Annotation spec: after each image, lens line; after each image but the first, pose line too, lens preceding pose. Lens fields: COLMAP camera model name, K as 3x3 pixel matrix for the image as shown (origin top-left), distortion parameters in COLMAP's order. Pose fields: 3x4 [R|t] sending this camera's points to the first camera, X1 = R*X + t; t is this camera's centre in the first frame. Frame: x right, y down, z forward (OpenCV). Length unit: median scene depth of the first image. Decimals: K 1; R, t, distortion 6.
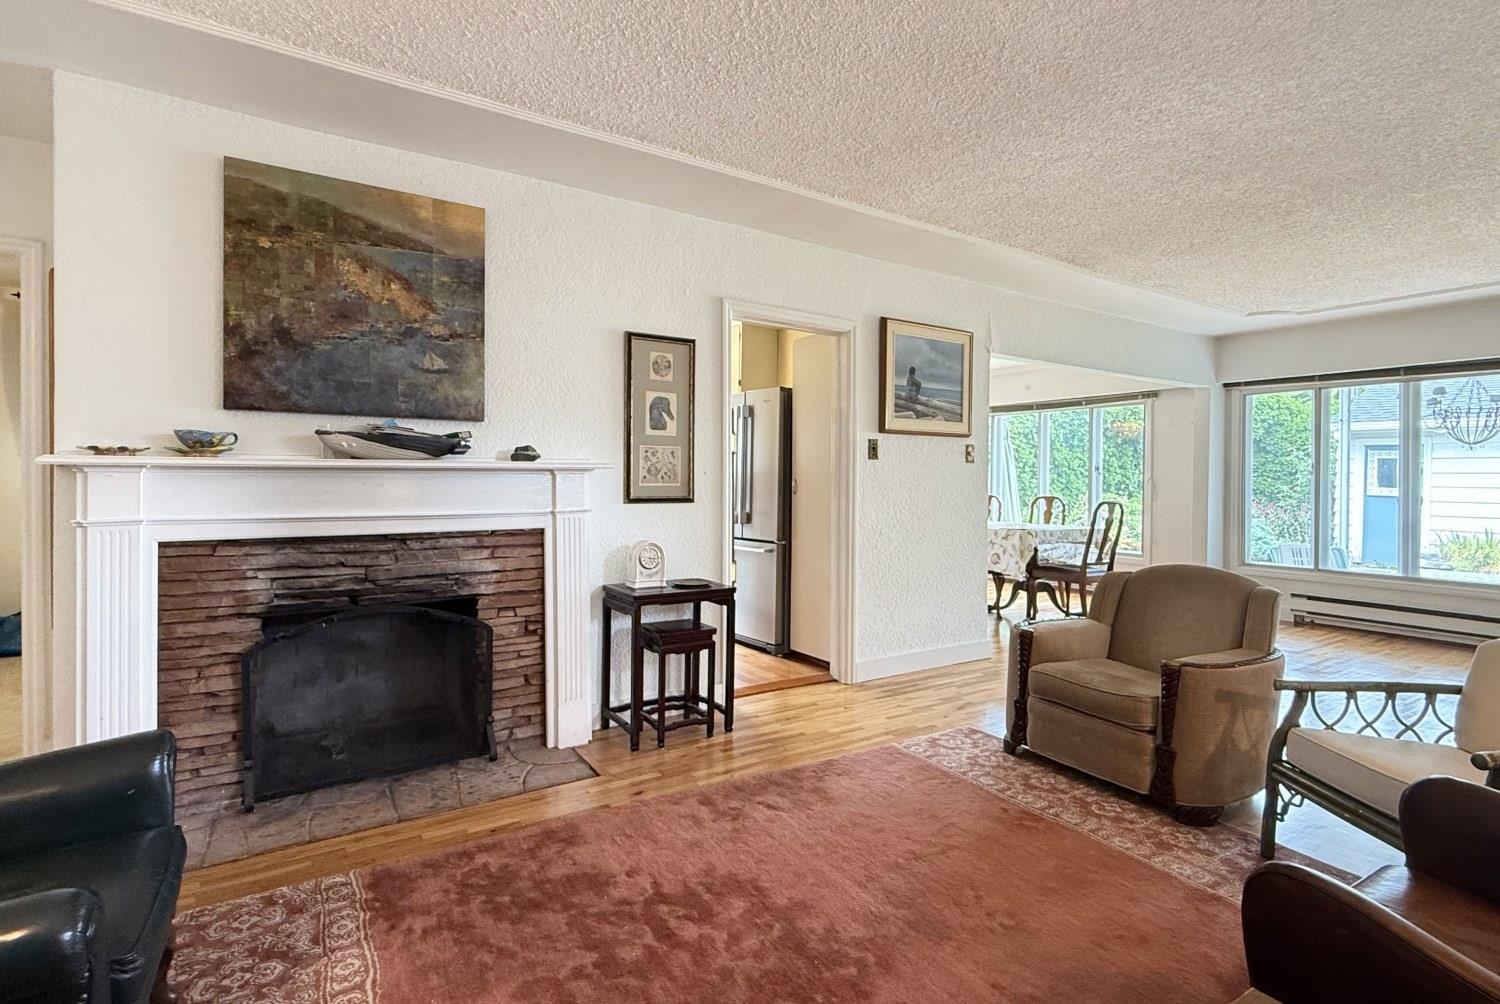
lens RADIAL K [[735.4, 0, 749.1], [0, 735.4, 483.9], [0, 0, 1]] dist [0.000197, 0.000332]
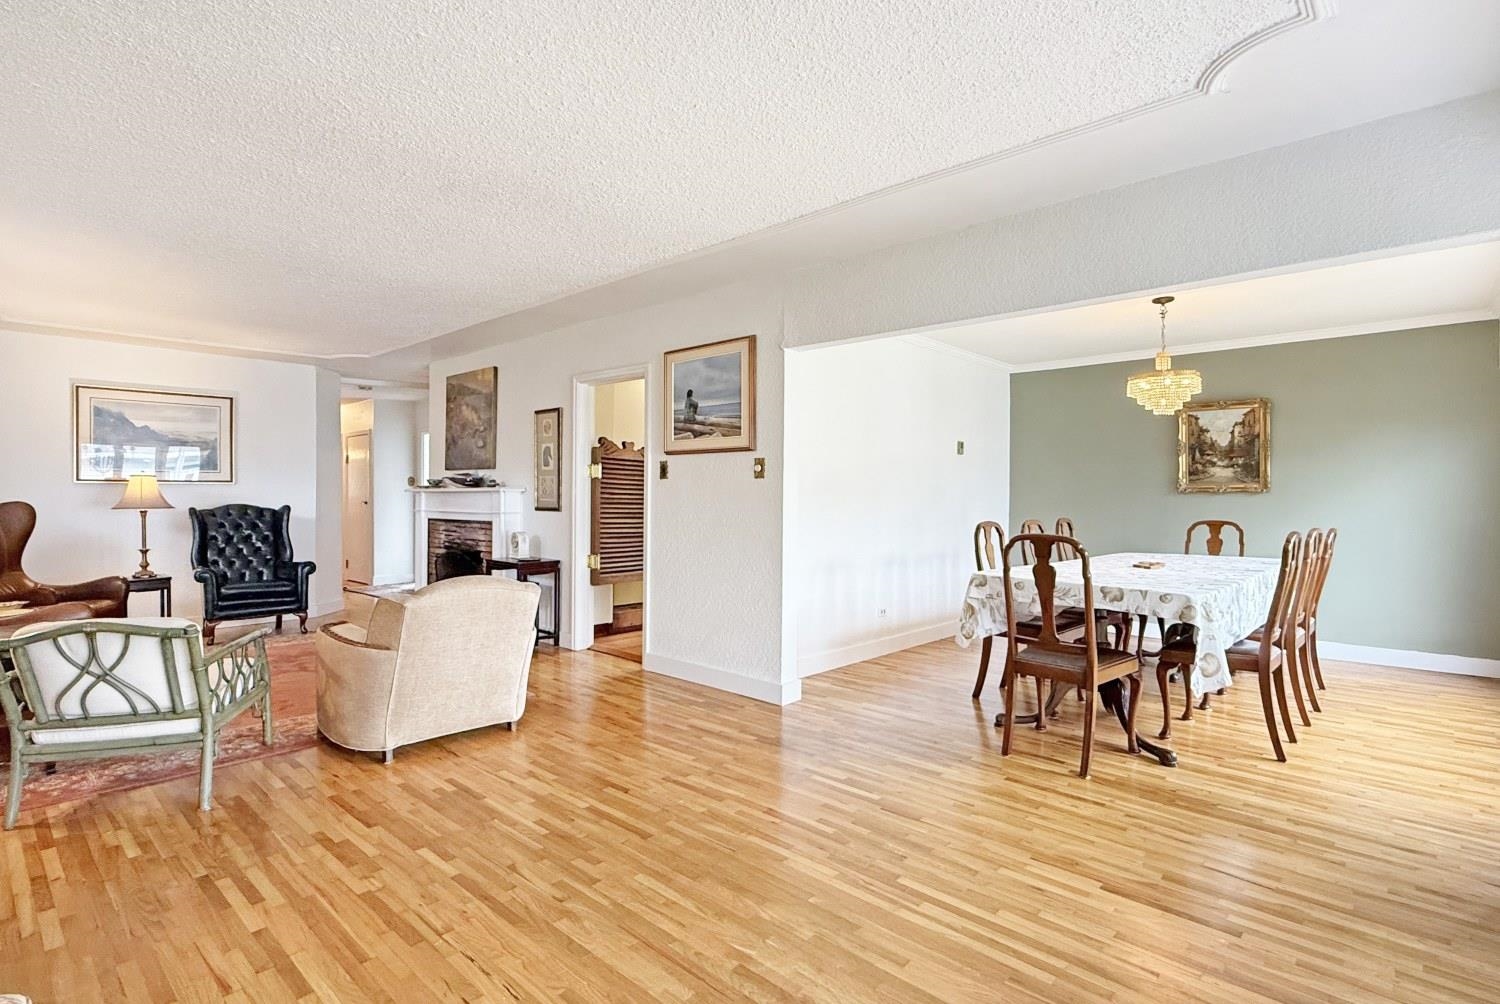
lens RADIAL K [[734.1, 0, 748.5], [0, 734.1, 495.2], [0, 0, 1]] dist [-0.000203, 0.000022]
pose [[0.245516, -0.004832, -0.969380, 1.802377], [-0.010214, 0.999919, -0.007571, -0.001862], [0.969339, 0.011760, 0.245447, 1.182605]]
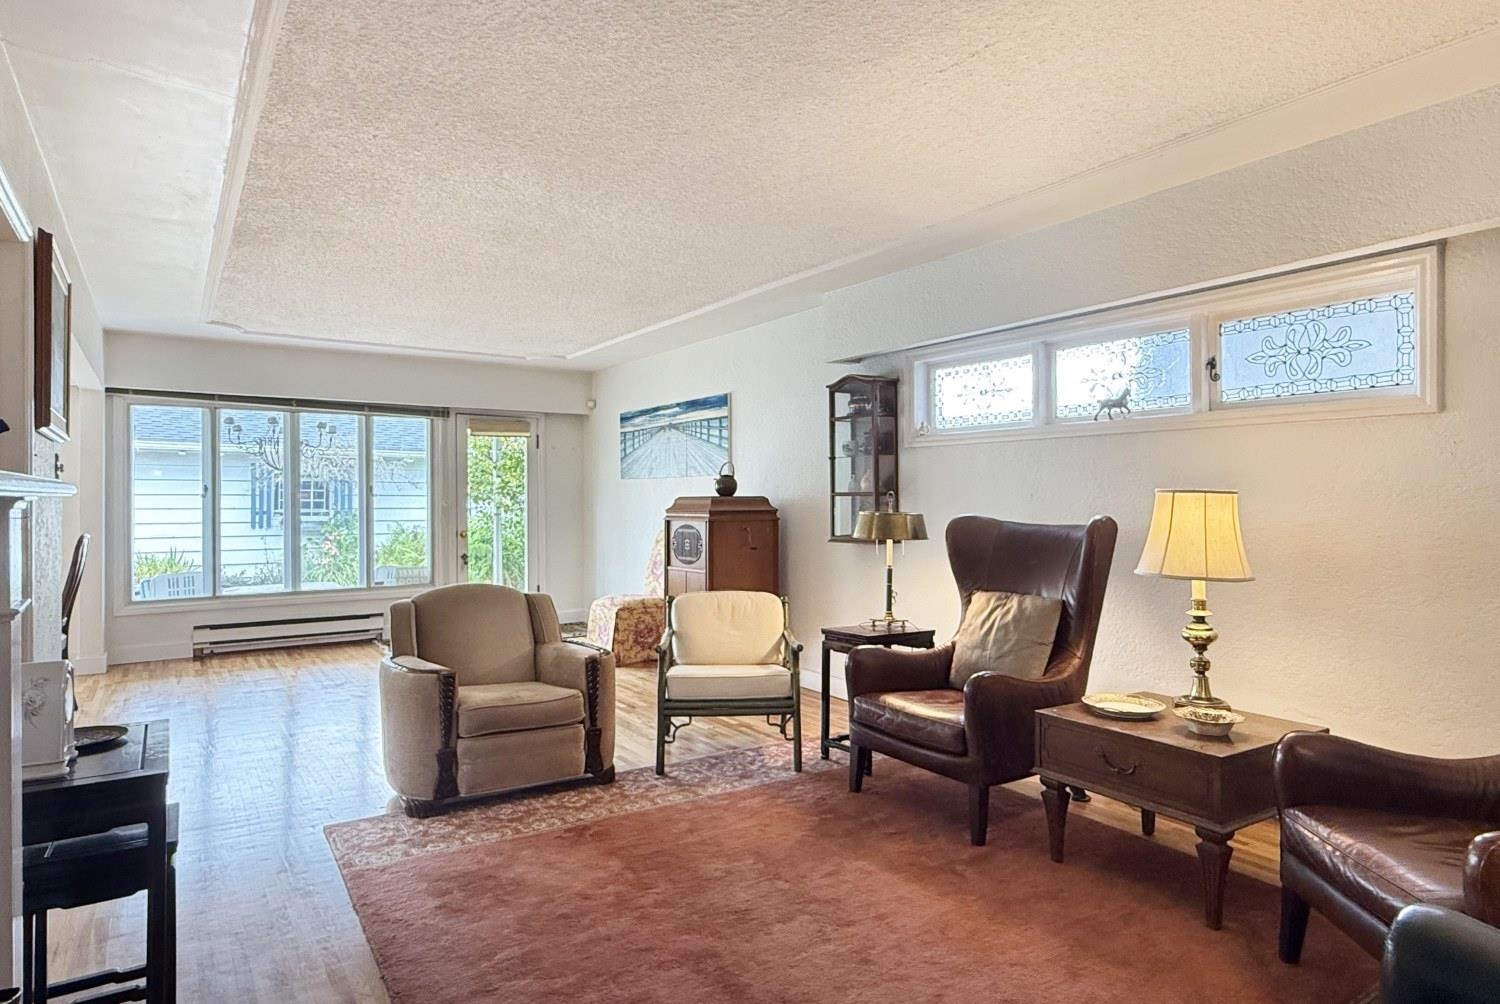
lens RADIAL K [[853.1, 0, 747.8], [0, 853.1, 496.7], [0, 0, 1]] dist [-0.002091, 0.000407]
pose [[-0.018940, -0.003493, 0.999815, -0.689909], [0.012807, 0.999911, 0.003736, -0.018256], [-0.999739, 0.012875, -0.018894, 0.641982]]
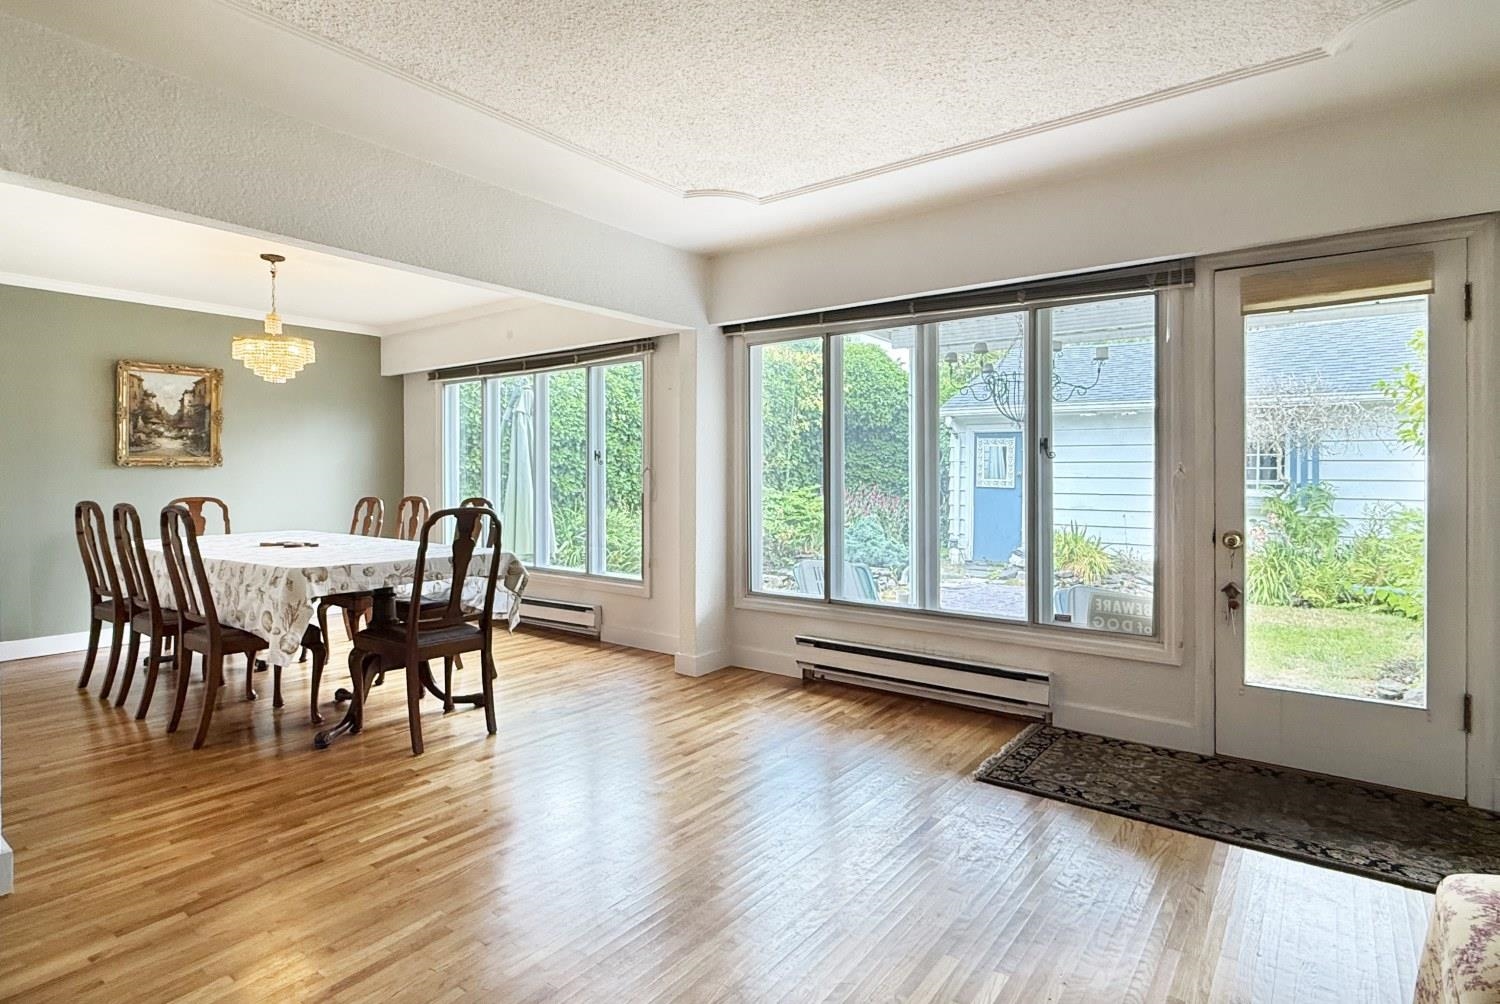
lens RADIAL K [[773.9, 0, 750.8], [0, 773.9, 480.4], [0, 0, 1]] dist [0.001207, 0.000237]
pose [[0.940845, -0.010726, 0.338669, 0.913902], [0.010016, 0.999942, 0.003845, 0.003073], [-0.338690, -0.000226, 0.940898, 0.690820]]
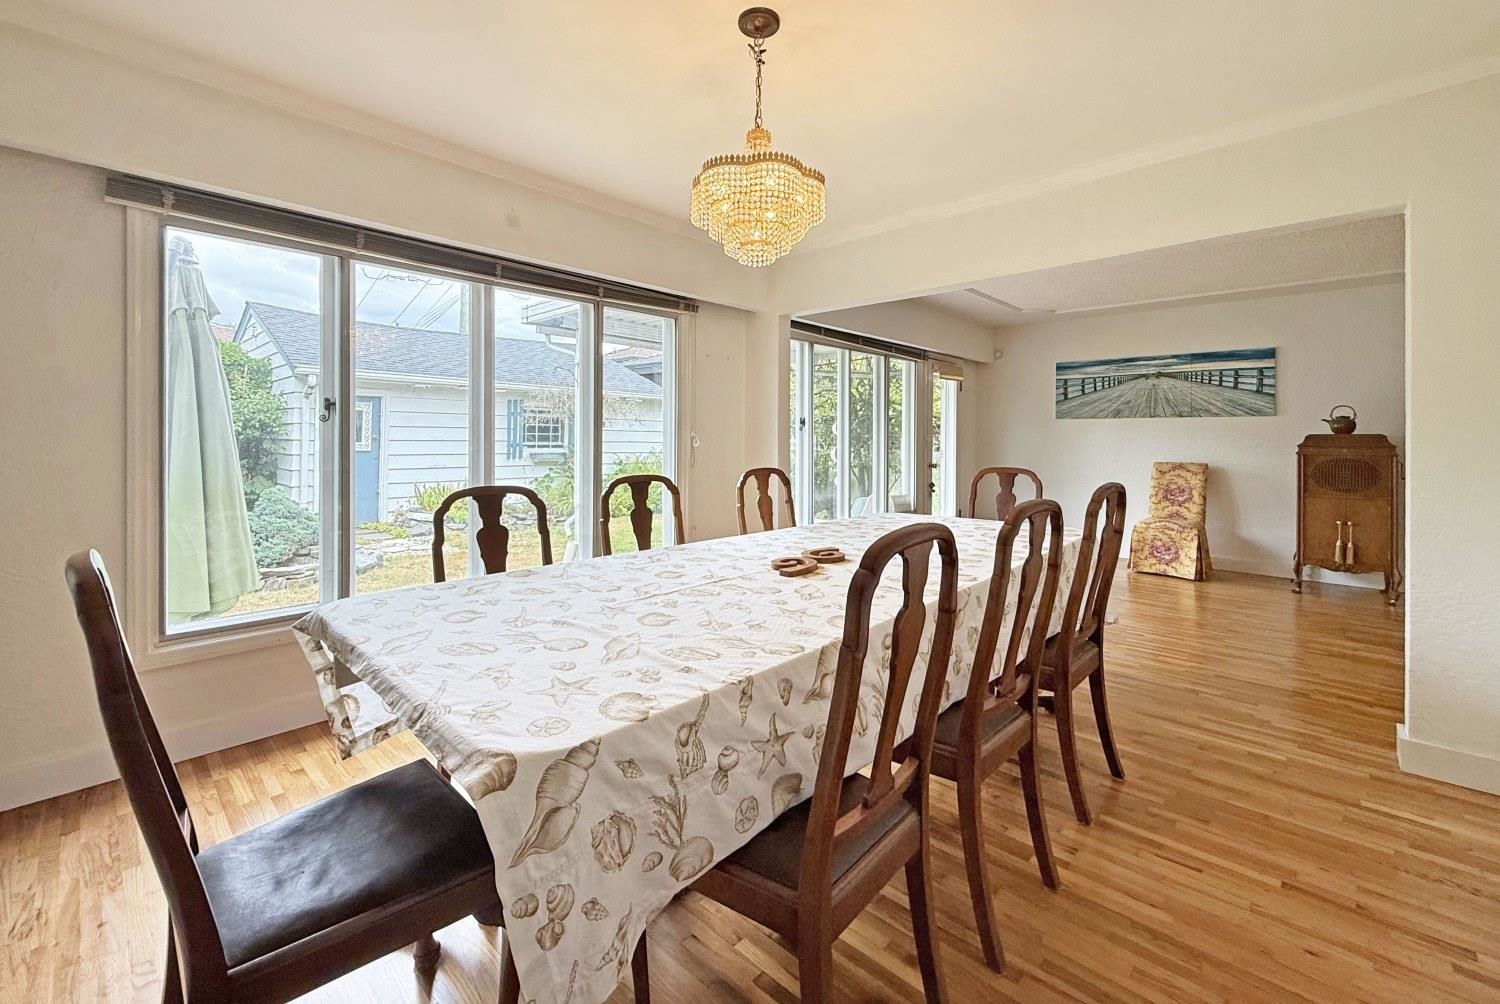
lens RADIAL K [[624.1, 0, 752.5], [0, 624.1, 440.8], [0, 0, 1]] dist [-0.000359, -0.000105]
pose [[-0.237732, -0.012740, 0.971247, -0.023772], [0.001420, 0.999908, 0.013463, -0.020021], [-0.971330, 0.004580, -0.237692, 2.510540]]
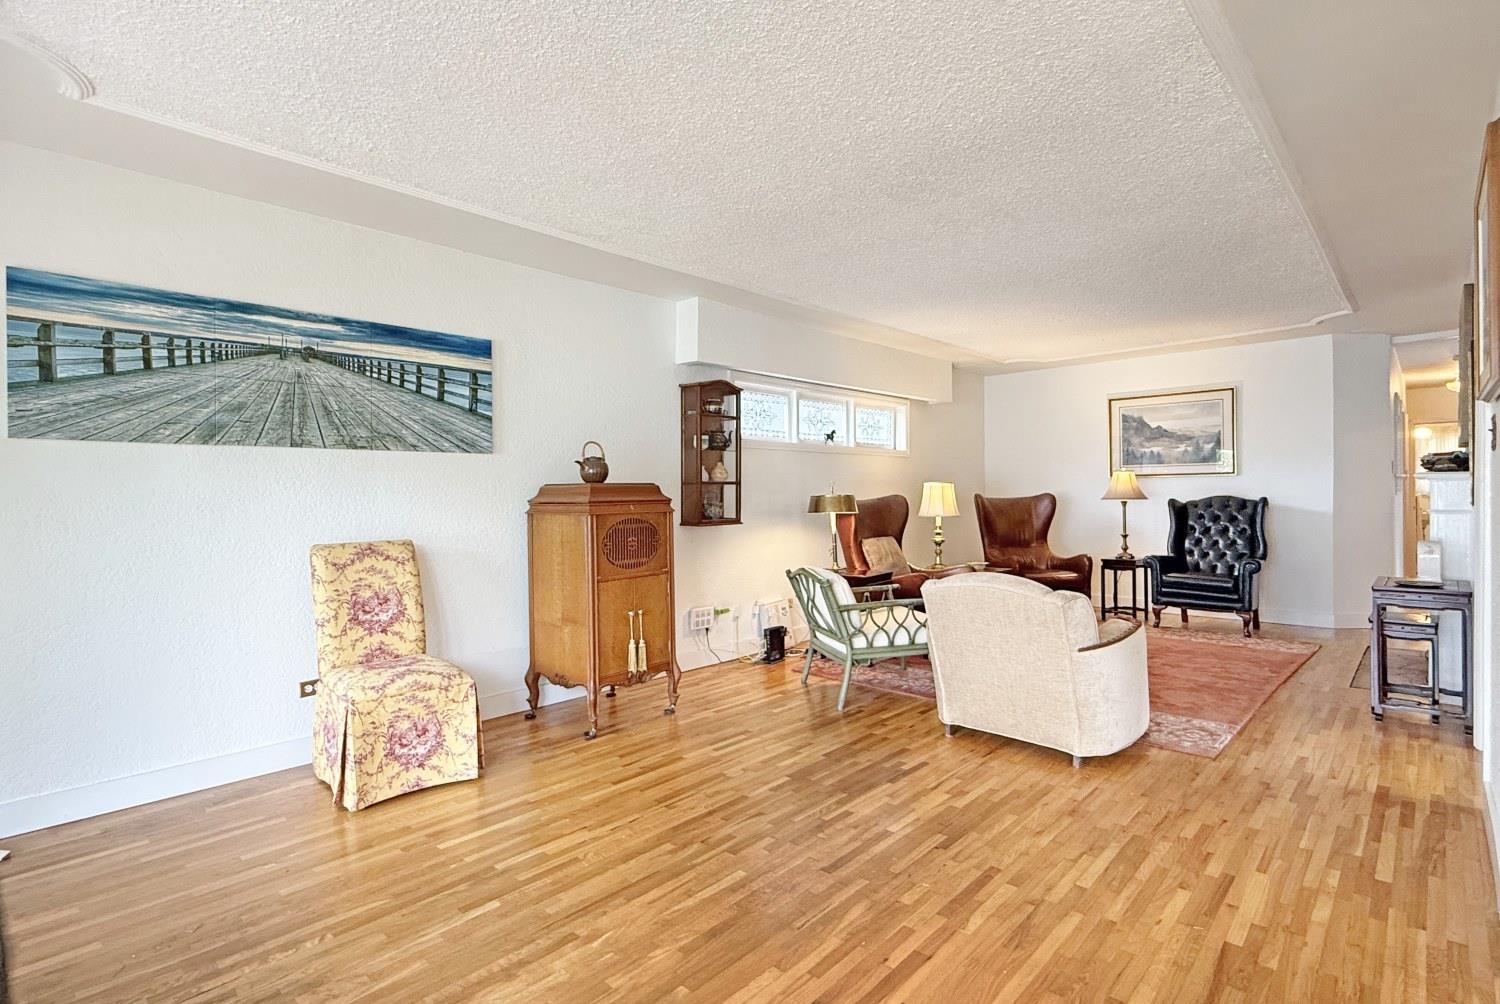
lens RADIAL K [[734.1, 0, 748.5], [0, 734.1, 495.2], [0, 0, 1]] dist [-0.000203, 0.000022]
pose [[-0.971920, 0.004930, -0.235261, 1.214290], [0.001813, 0.999908, 0.013463, -0.009382], [0.235306, 0.012658, -0.971839, 1.979292]]
